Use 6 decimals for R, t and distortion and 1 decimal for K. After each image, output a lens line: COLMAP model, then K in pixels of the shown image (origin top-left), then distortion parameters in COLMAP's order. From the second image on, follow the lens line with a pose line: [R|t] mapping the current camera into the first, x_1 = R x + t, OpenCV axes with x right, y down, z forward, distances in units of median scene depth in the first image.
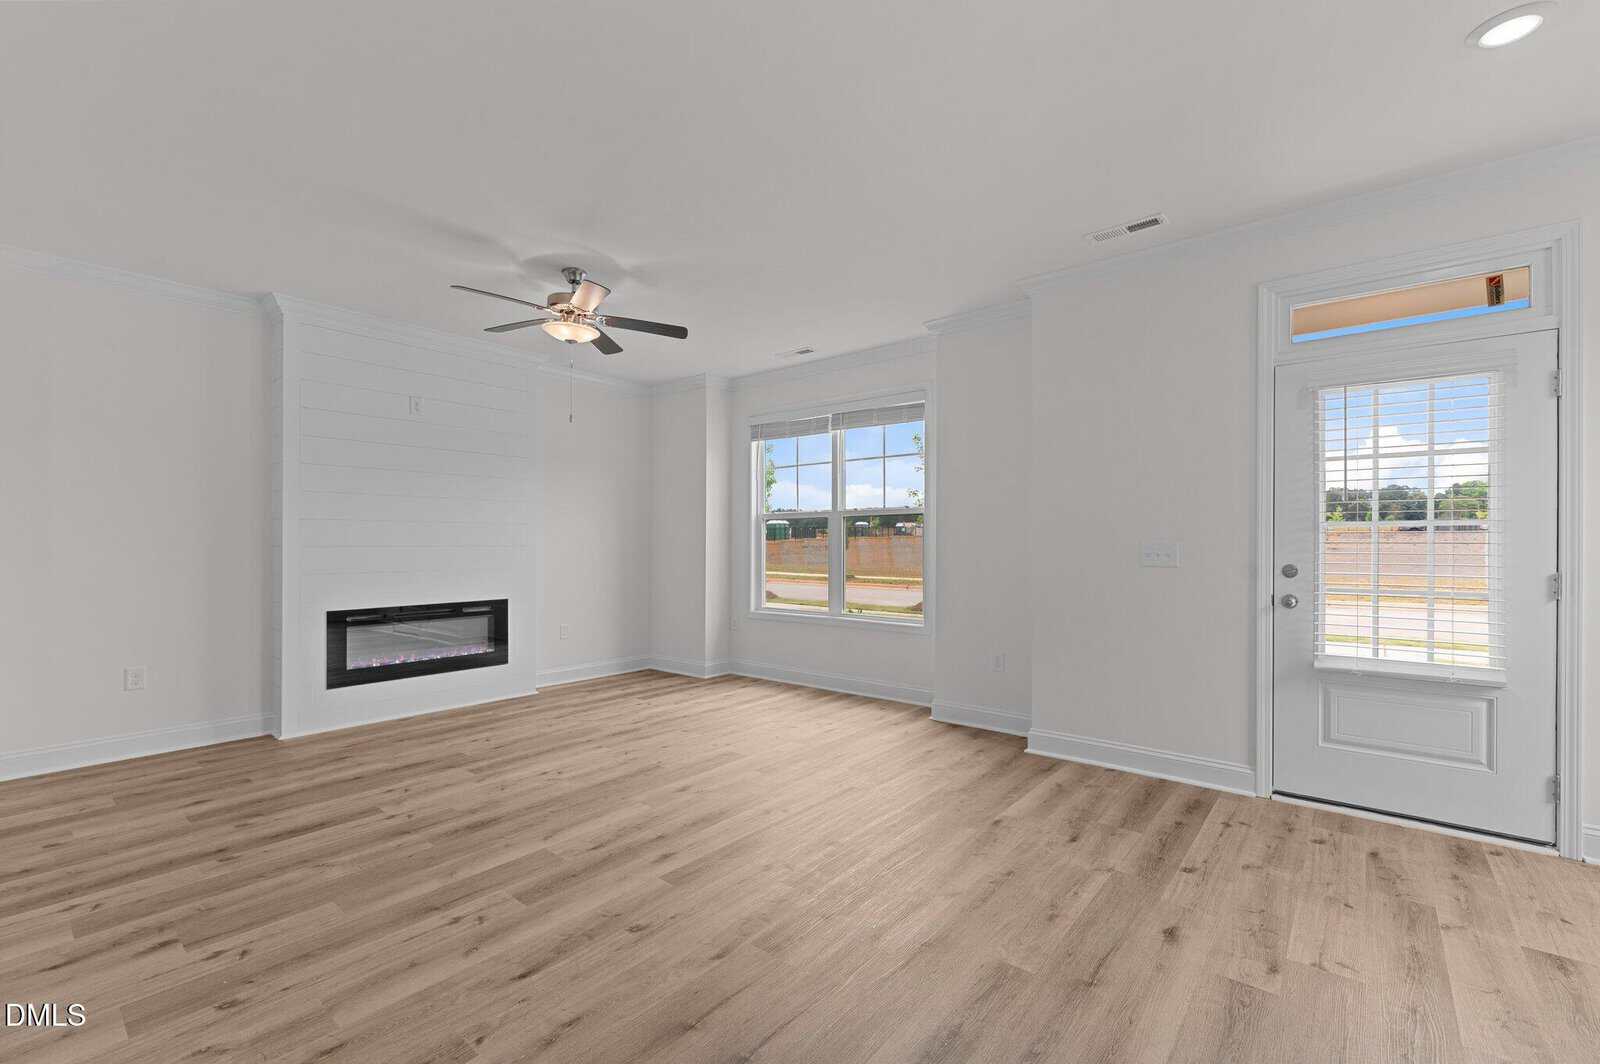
lens RADIAL K [[685.0, 0, 794.0], [0, 685.0, 538.8], [0, 0, 1]] dist [0.001271, 0.000248]
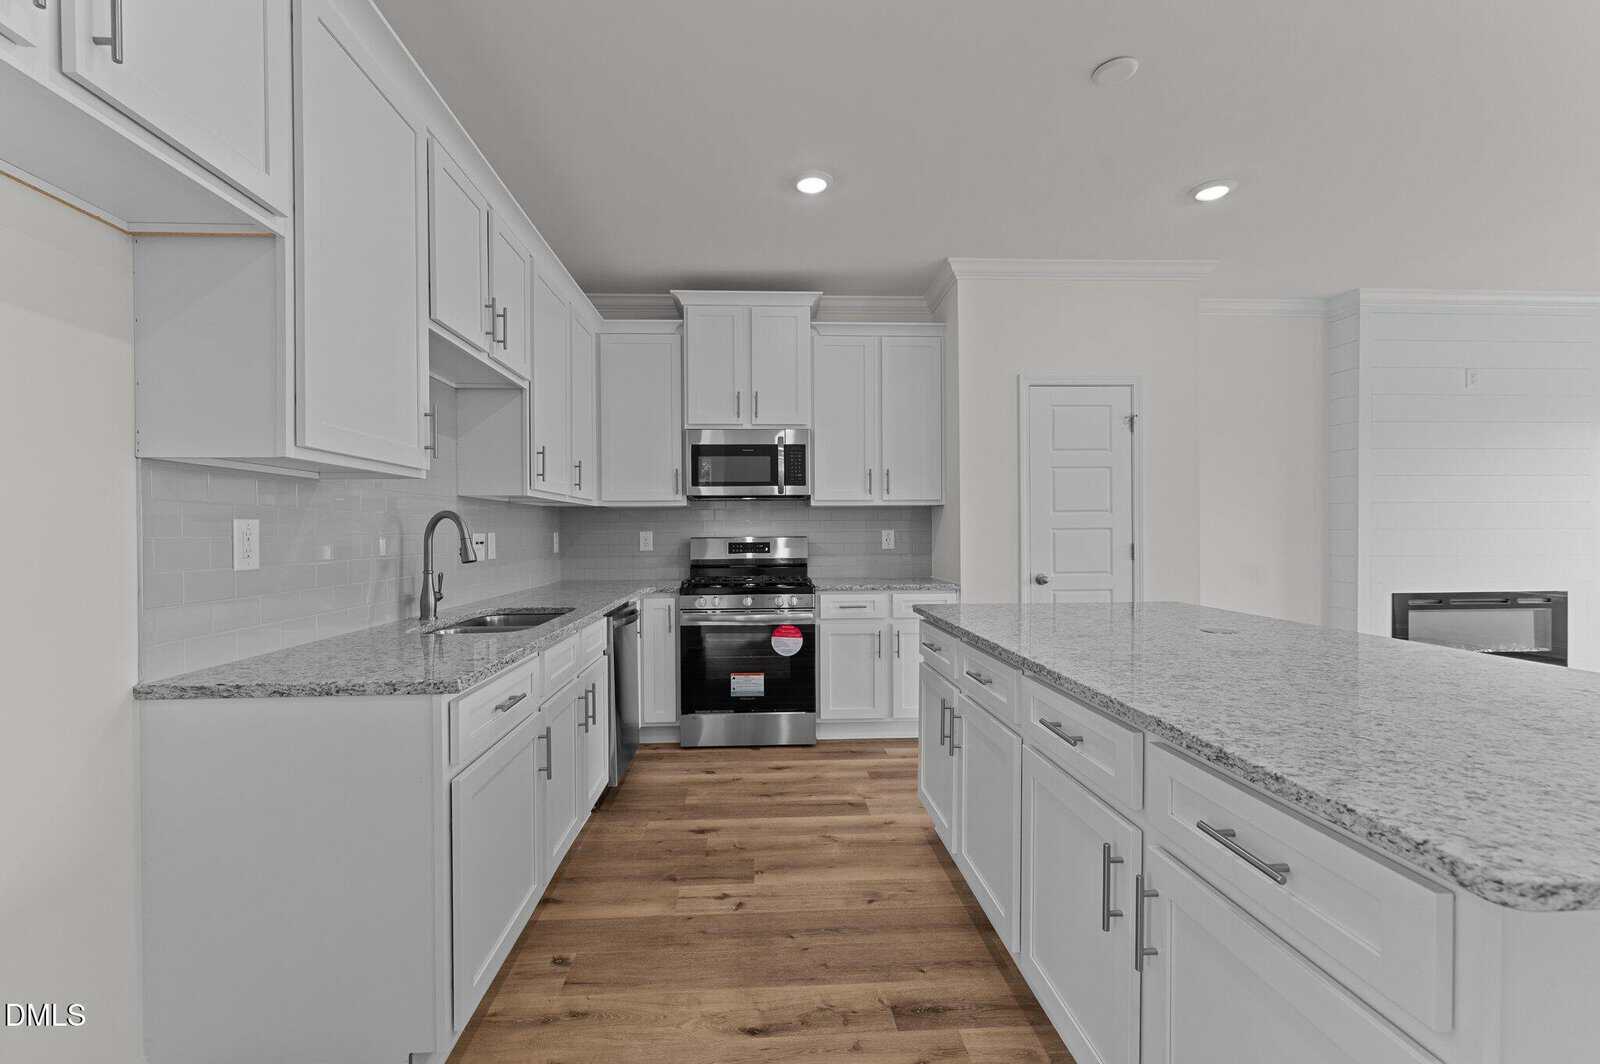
lens RADIAL K [[685.0, 0, 794.0], [0, 685.0, 538.8], [0, 0, 1]] dist [0.001271, 0.000248]
pose [[0.679741, 0.005311, -0.733433, -0.617571], [0.009233, 0.999833, 0.015797, 0.001473], [0.733394, -0.017510, 0.679579, -0.382729]]
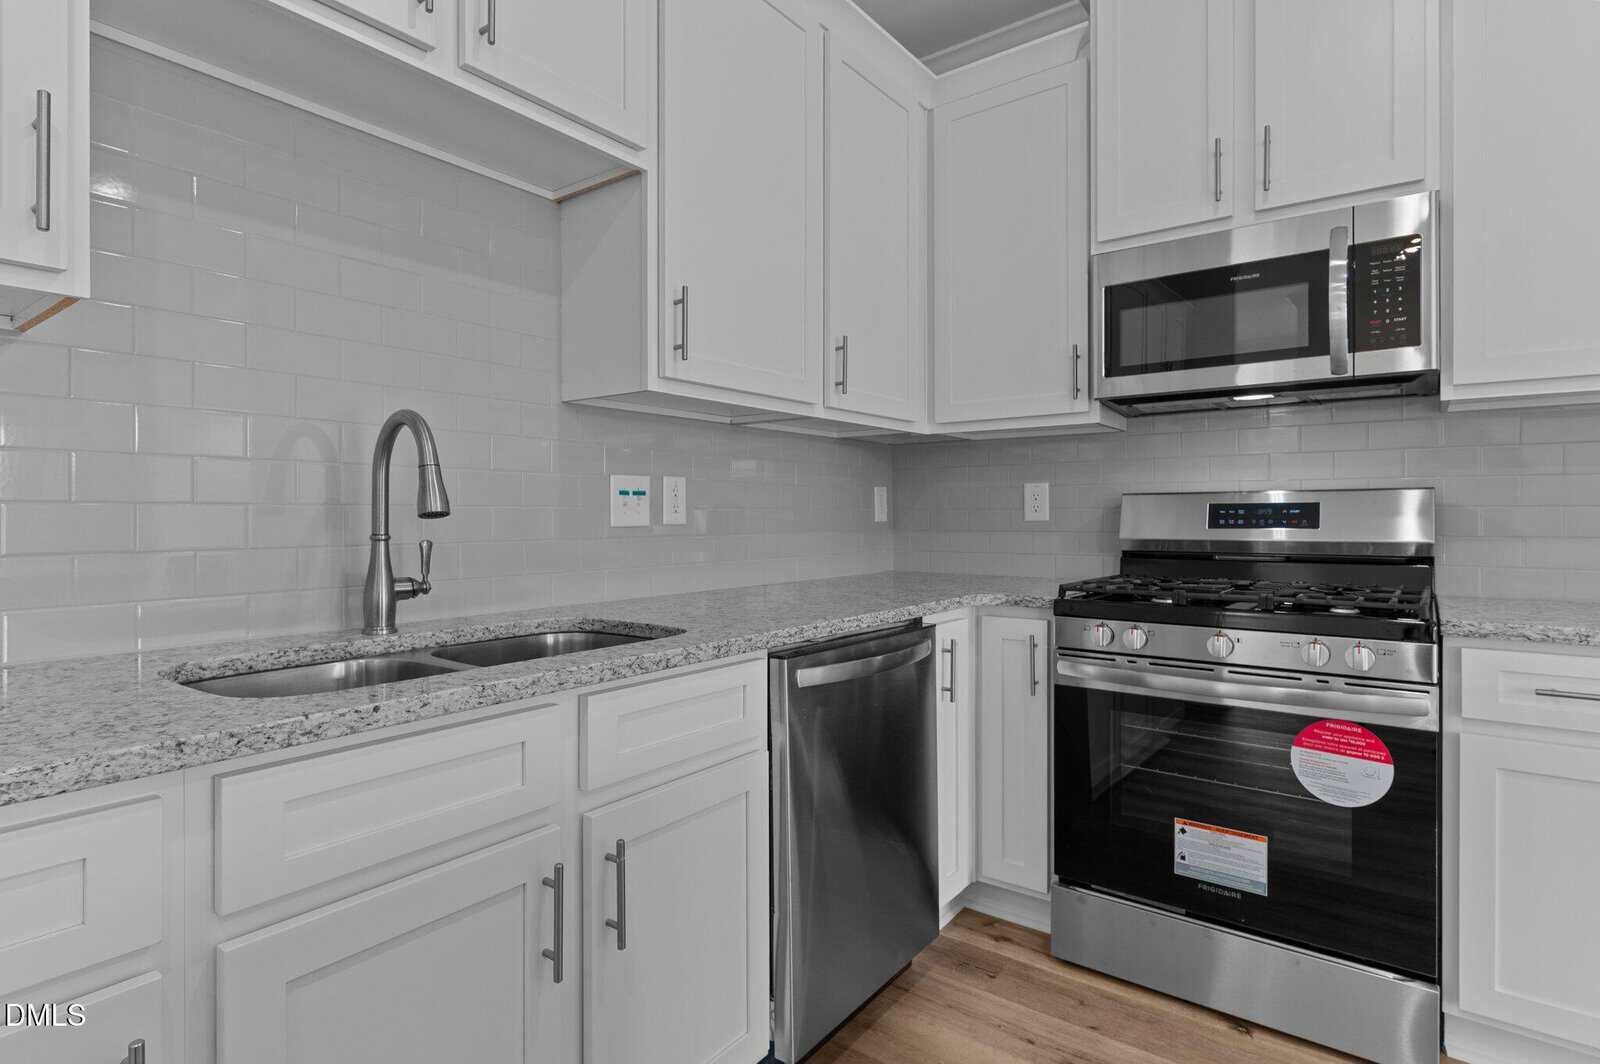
lens RADIAL K [[831.4, 0, 783.9], [0, 831.4, 514.7], [0, 0, 1]] dist [-0.001699, 0.000163]
pose [[0.042163, 0.002500, -0.999108, -0.923691], [0.006531, 0.999975, 0.002777, 0.029213], [0.999089, -0.006642, 0.042145, -0.031600]]
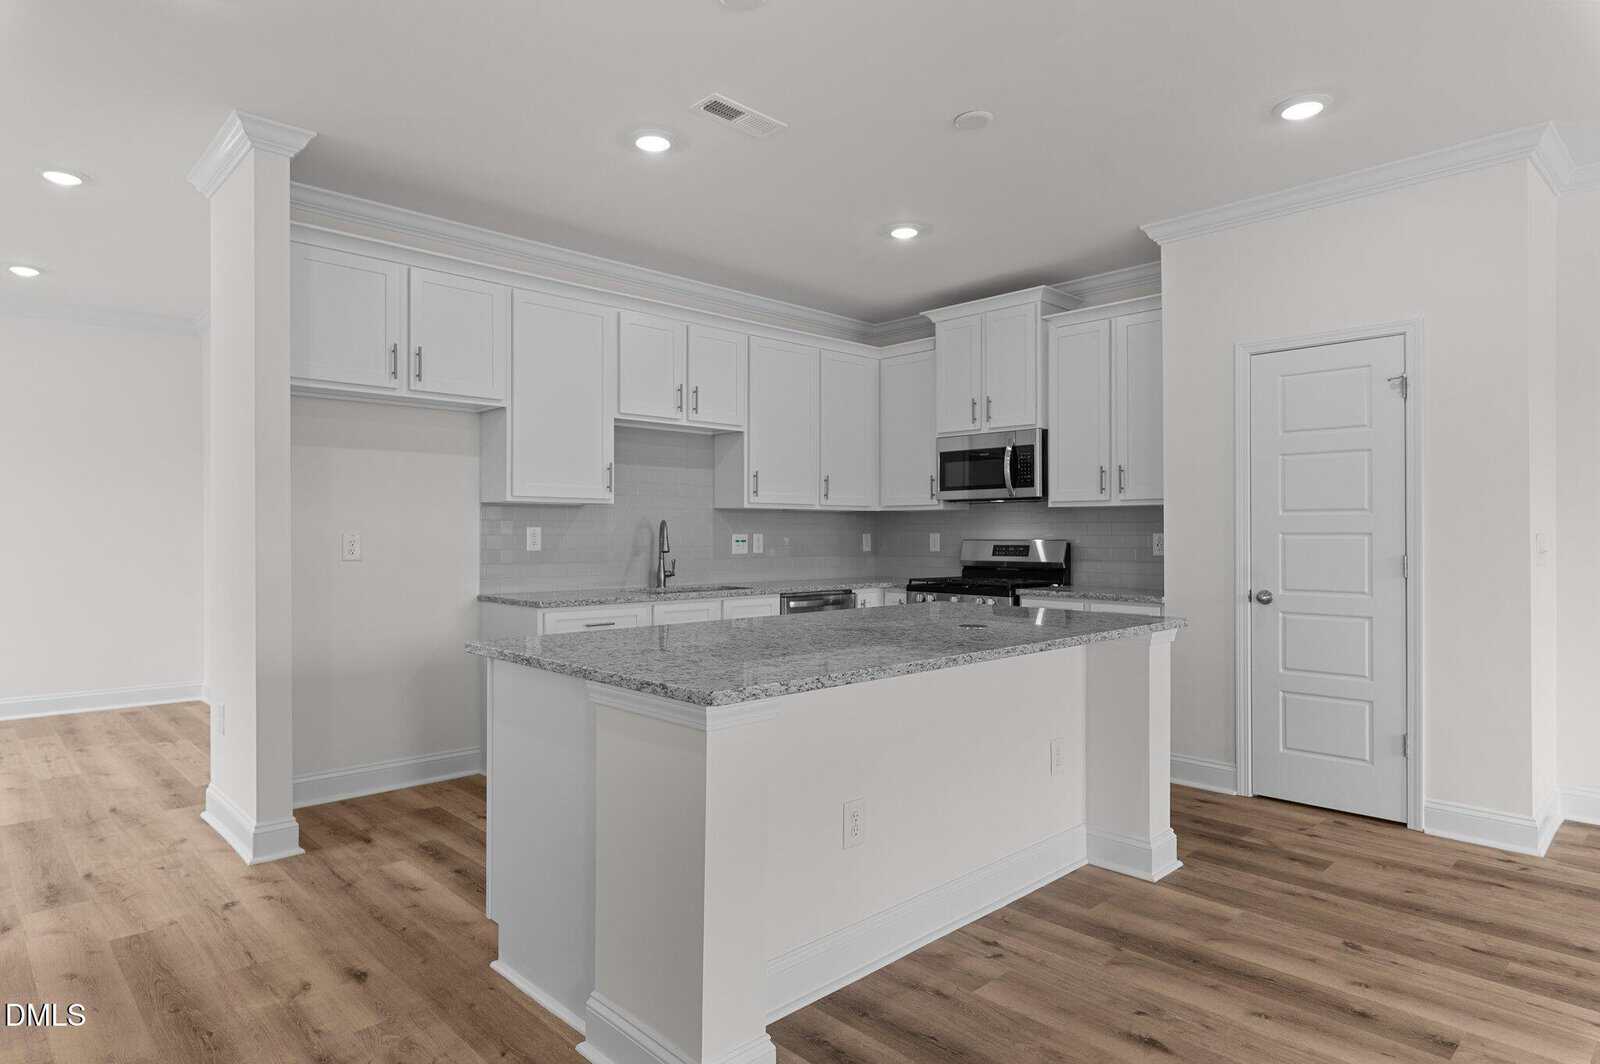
lens RADIAL K [[913.0, 0, 792.5], [0, 913.0, 530.5], [0, 0, 1]] dist [0.004498, 0.000843]
pose [[-0.111790, -0.000709, -0.993732, 0.014529], [0.005394, 0.999985, -0.001321, 0.001123], [0.993717, -0.005508, -0.111785, 0.145440]]
